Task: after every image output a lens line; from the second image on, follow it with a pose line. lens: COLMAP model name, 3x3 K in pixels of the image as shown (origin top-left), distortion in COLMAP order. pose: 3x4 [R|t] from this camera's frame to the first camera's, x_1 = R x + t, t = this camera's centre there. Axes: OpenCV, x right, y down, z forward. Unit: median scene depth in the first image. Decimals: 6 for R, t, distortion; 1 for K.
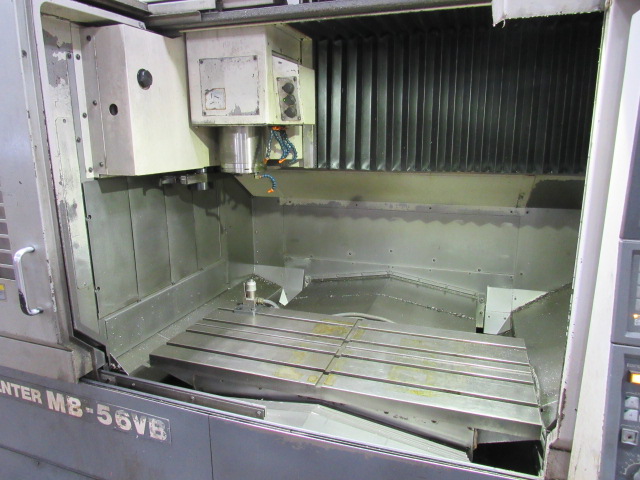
lens RADIAL K [[453.9, 0, 321.3], [0, 453.9, 232.4], [0, 0, 1]] dist [-0.051170, 0.048032]
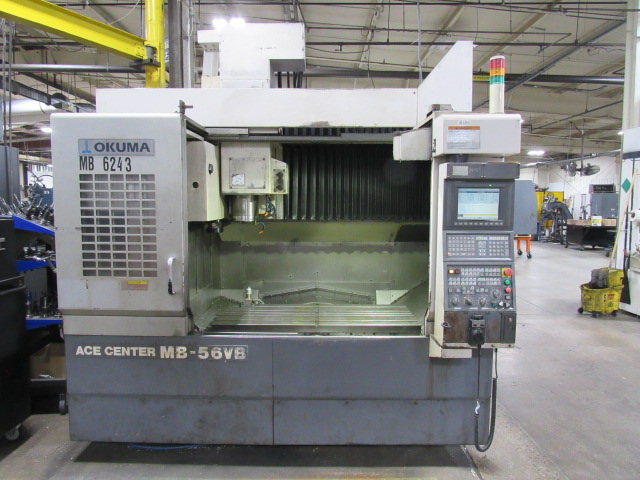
lens RADIAL K [[453.9, 0, 321.3], [0, 453.9, 232.4], [0, 0, 1]] dist [-0.051170, 0.048032]
pose [[0.944775, -0.016967, 0.327281, -0.469829], [0.064164, 0.988908, -0.133957, 0.154935], [-0.321377, 0.147559, 0.935384, -0.678102]]
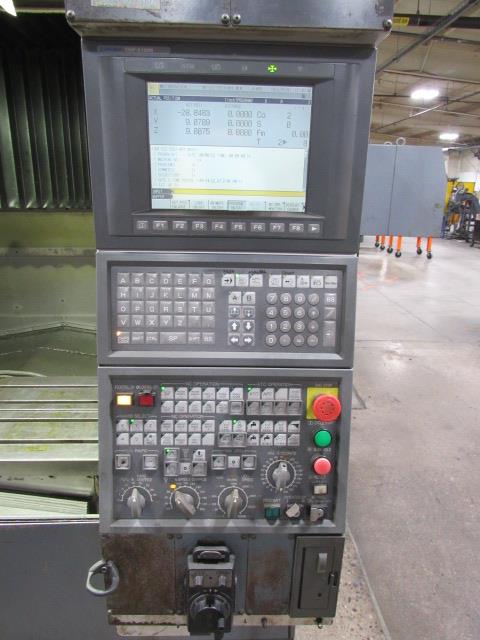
lens RADIAL K [[453.9, 0, 240.0], [0, 453.9, 320.0], [0, 0, 1]] dist [-0.051170, 0.048032]
pose [[0.932922, -0.078659, 0.351381, 0.223635], [0.054058, 0.995384, 0.079299, 0.036255], [-0.355997, -0.054985, 0.932868, 0.017835]]
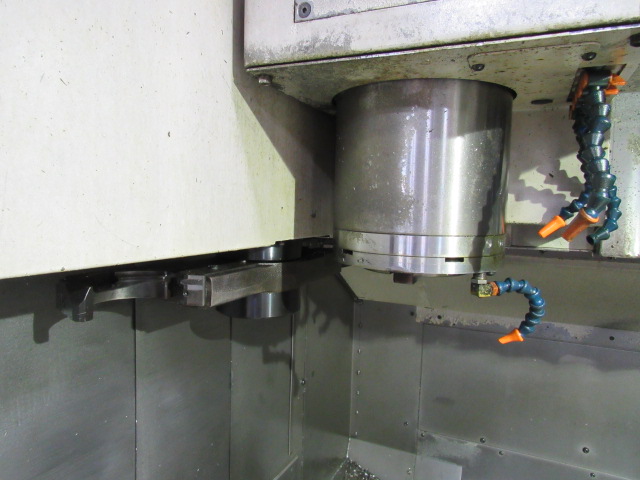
lens RADIAL K [[453.9, 0, 321.3], [0, 453.9, 232.4], [0, 0, 1]] dist [-0.051170, 0.048032]
pose [[0.994159, 0.038601, -0.100789, -0.207789], [-0.052883, 0.988291, -0.143121, -0.114191], [0.094084, 0.147615, 0.984560, 0.742196]]
